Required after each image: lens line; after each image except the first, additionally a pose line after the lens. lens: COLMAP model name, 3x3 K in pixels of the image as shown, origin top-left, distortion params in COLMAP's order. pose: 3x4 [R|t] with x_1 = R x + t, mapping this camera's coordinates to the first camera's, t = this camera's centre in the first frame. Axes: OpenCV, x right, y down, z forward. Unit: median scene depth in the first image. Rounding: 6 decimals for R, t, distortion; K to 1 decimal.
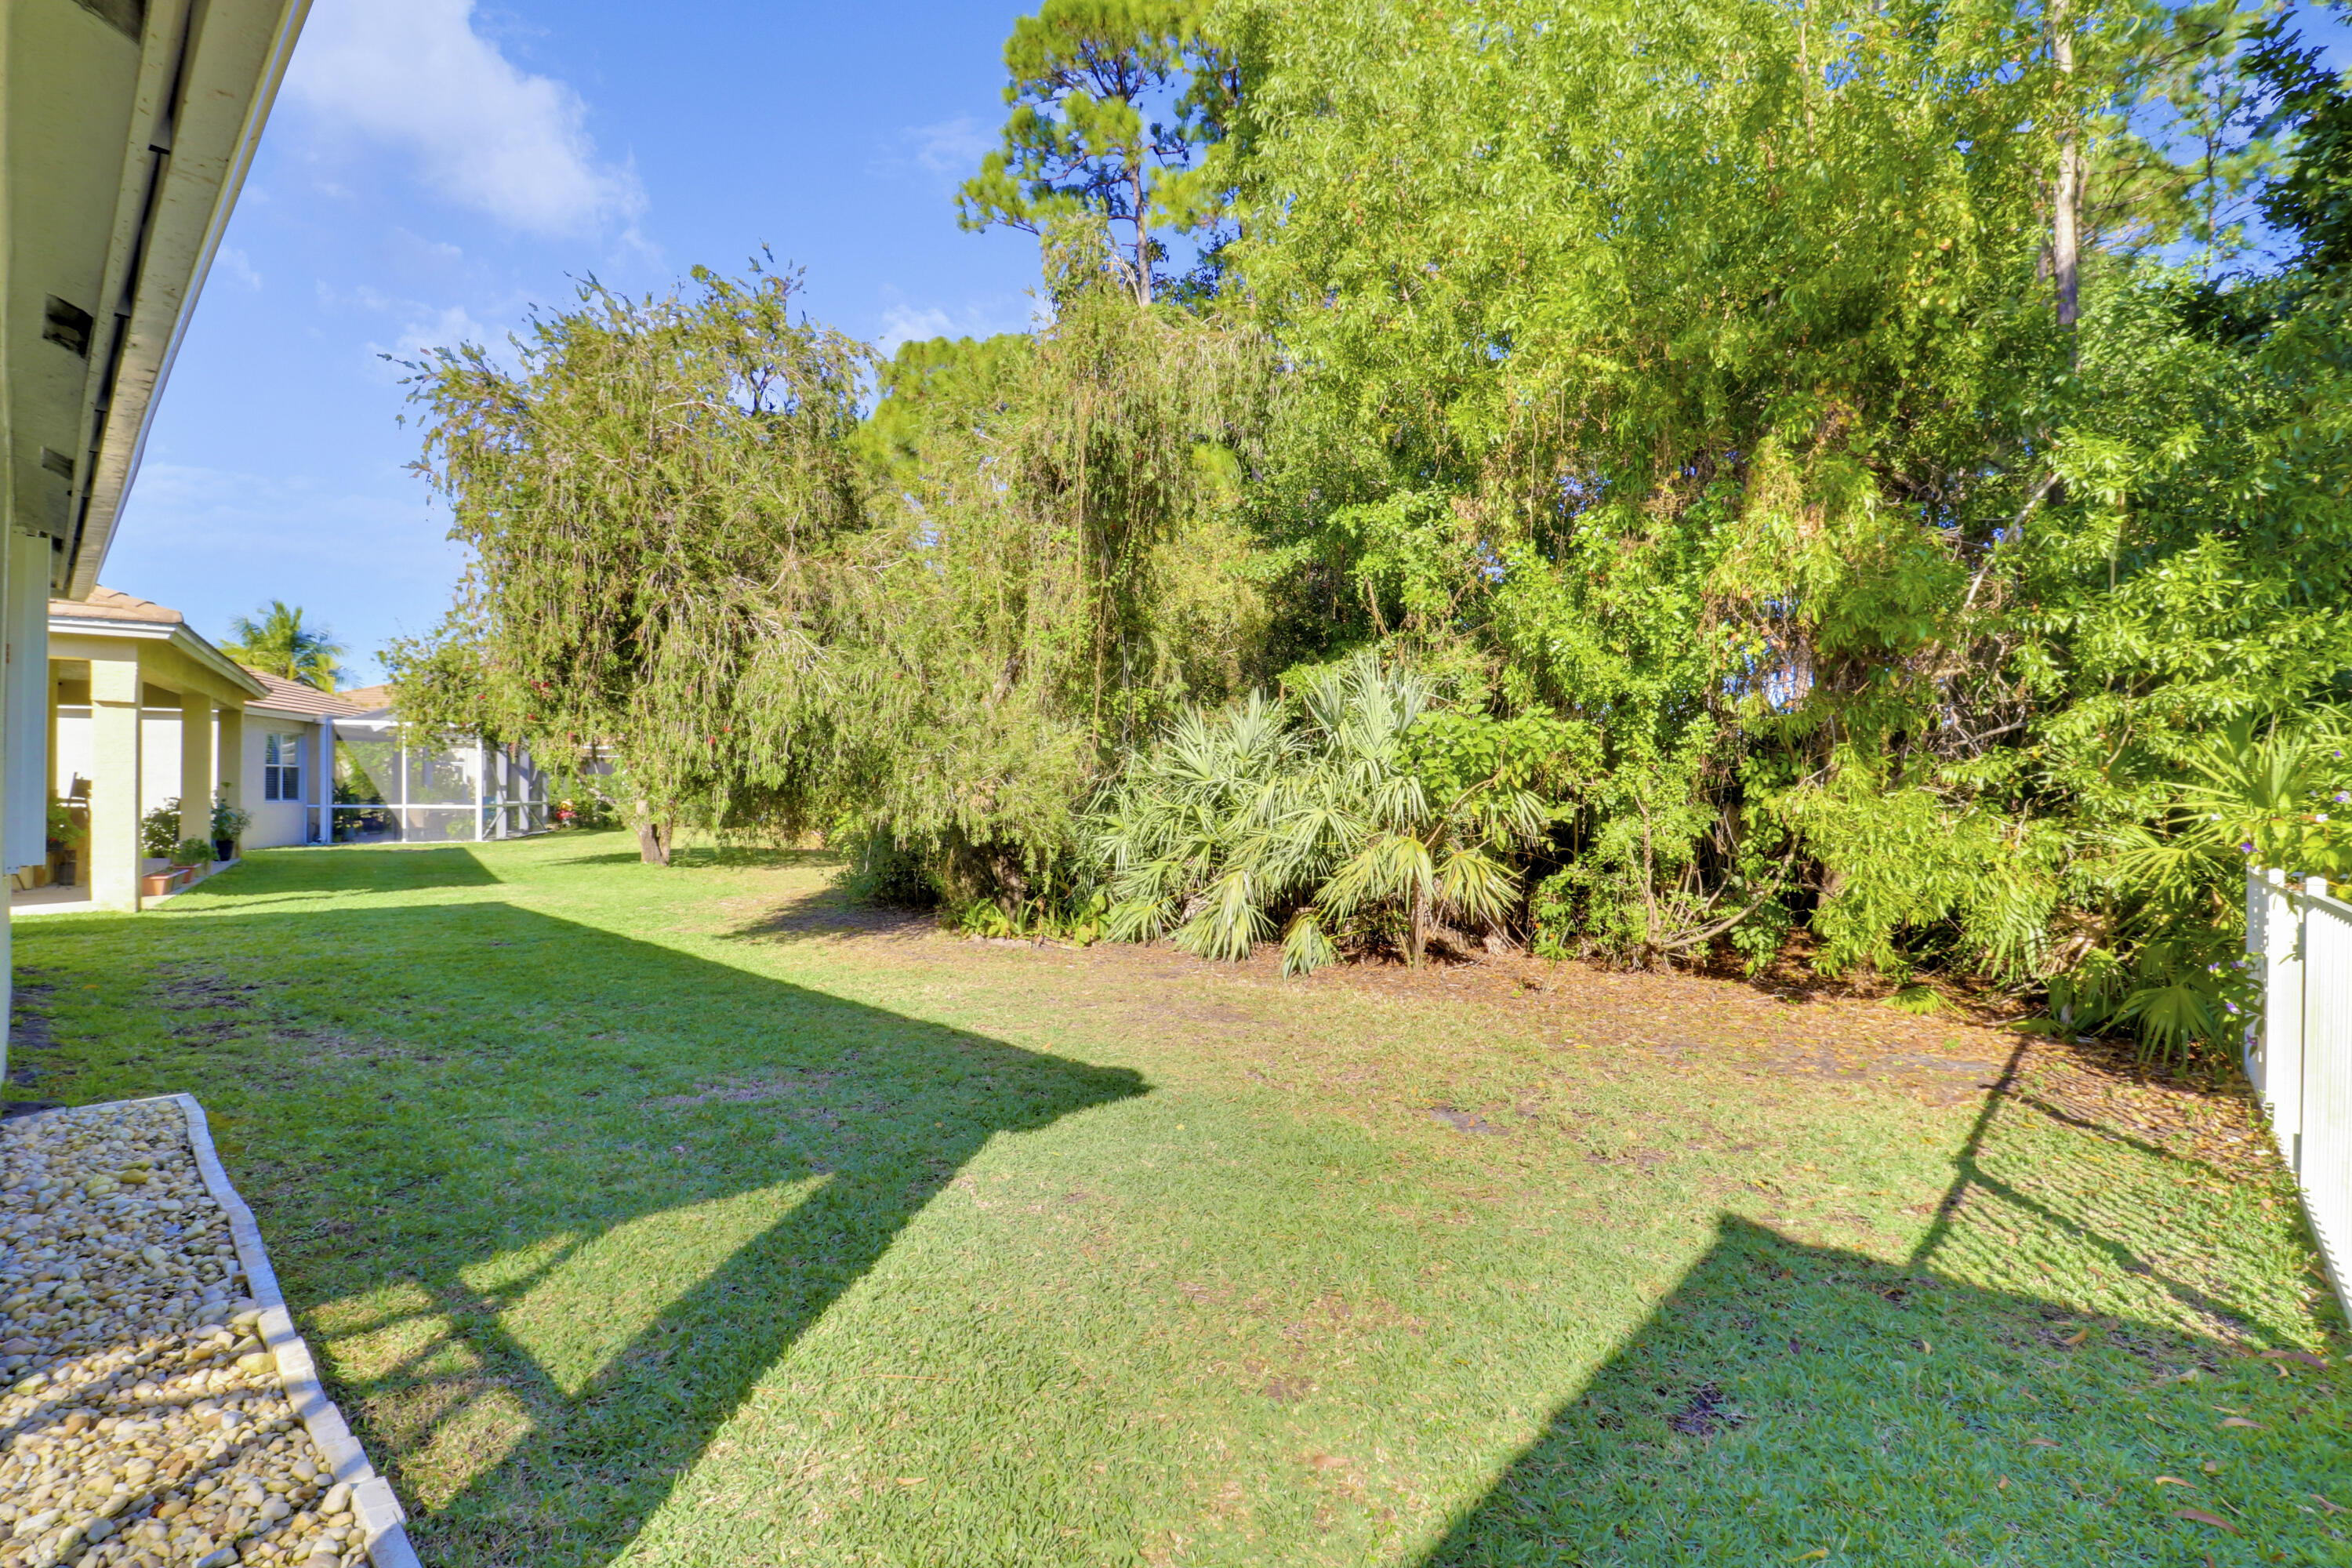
lens RADIAL K [[1093.0, 0, 1177.3], [0, 1093.0, 814.2], [0, 0, 1]] dist [0.002850, -0.009001]
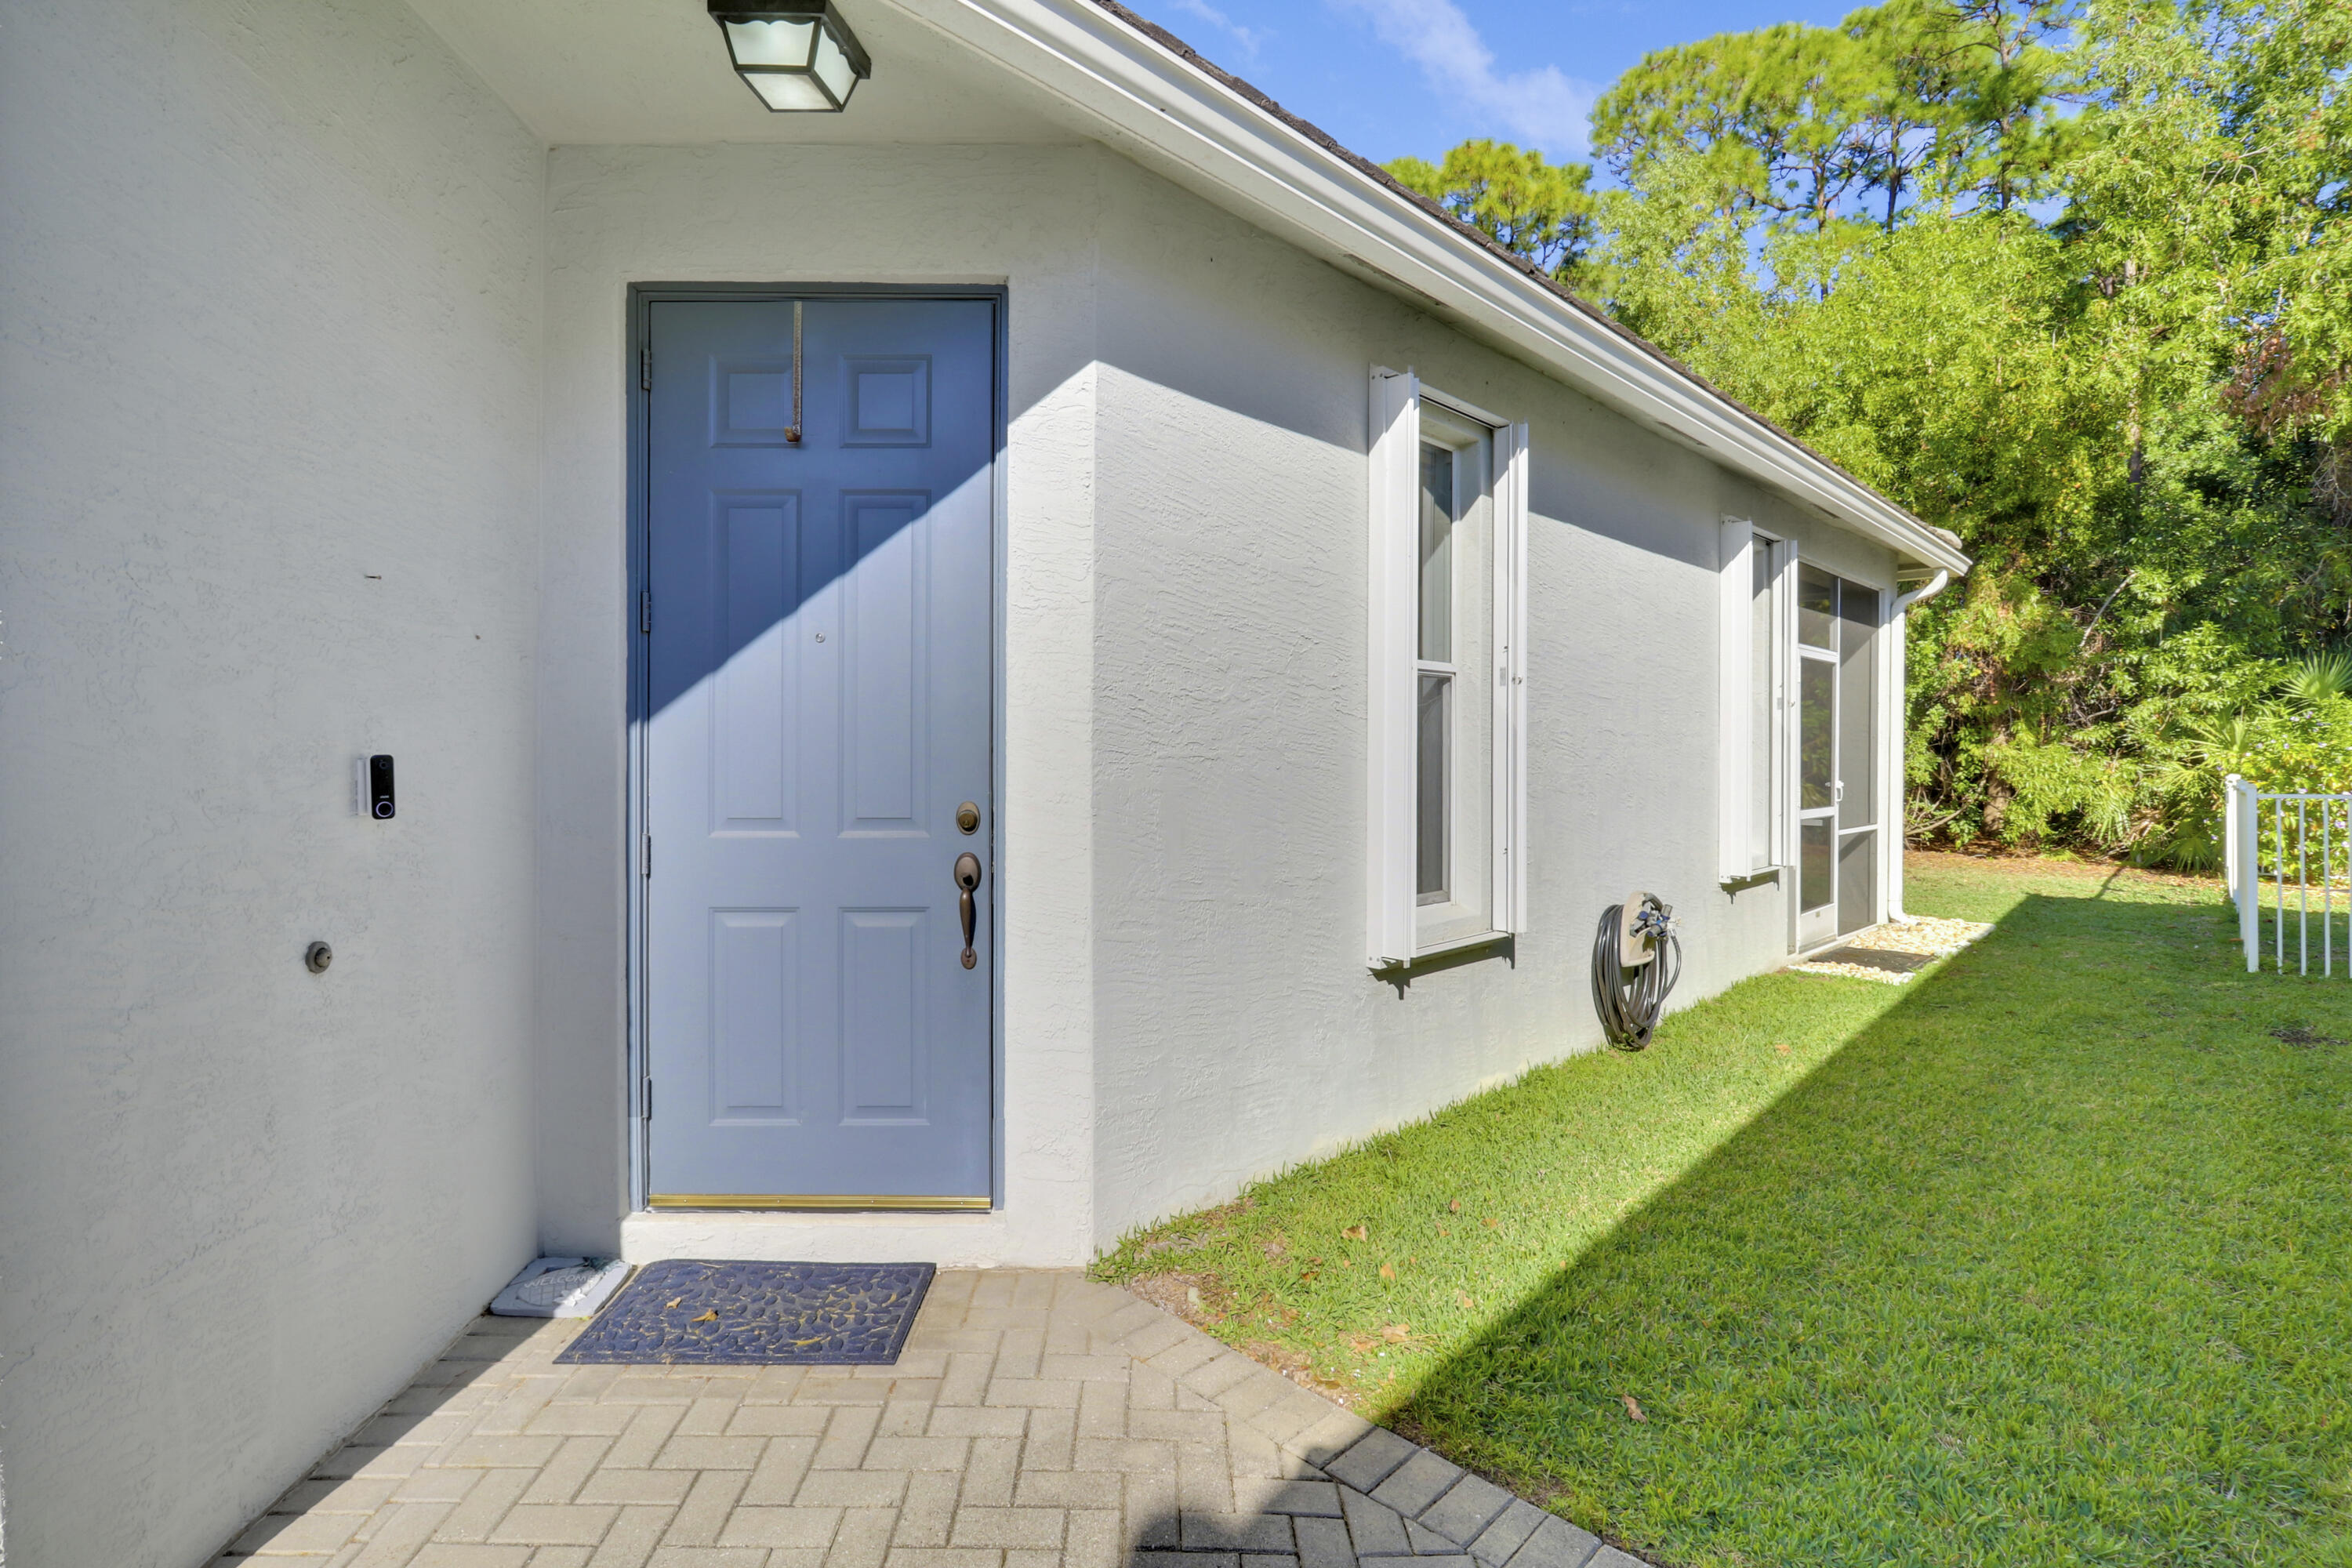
lens RADIAL K [[1102.2, 0, 1184.3], [0, 1102.2, 768.7], [0, 0, 1]] dist [-0.003404, -0.000688]
pose [[0.999572, -0.008283, -0.028072, -0.857650], [0.008123, 0.999950, -0.005797, 0.020495], [0.028119, 0.005567, 0.999589, -1.039721]]
